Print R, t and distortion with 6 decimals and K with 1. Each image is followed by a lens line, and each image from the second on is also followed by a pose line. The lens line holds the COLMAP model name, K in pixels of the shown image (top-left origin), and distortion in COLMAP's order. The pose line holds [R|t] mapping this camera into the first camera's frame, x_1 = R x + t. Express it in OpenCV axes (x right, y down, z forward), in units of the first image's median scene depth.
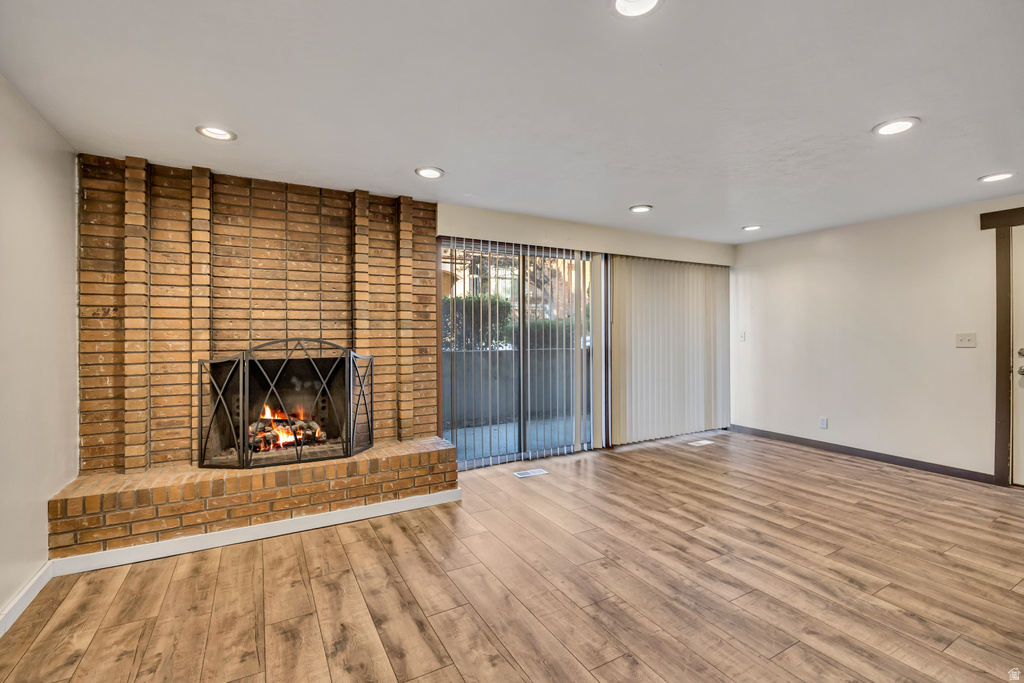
lens RADIAL K [[453.9, 0, 505.7], [0, 453.9, 337.4], [0, 0, 1]] dist [-0.009870, 0.000063]
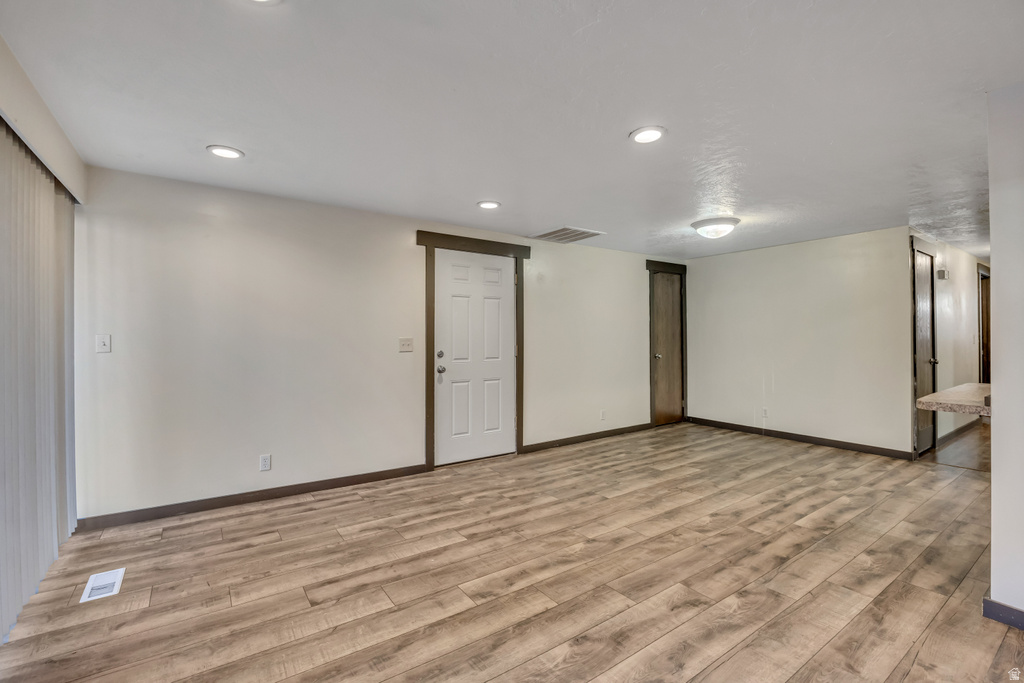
lens RADIAL K [[453.9, 0, 505.7], [0, 453.9, 337.4], [0, 0, 1]] dist [-0.009870, 0.000063]
pose [[-0.116427, 0.004728, 0.993188, -0.083832], [0.007780, 0.999962, -0.003849, -0.006789], [-0.993169, 0.007279, -0.116459, 1.098176]]
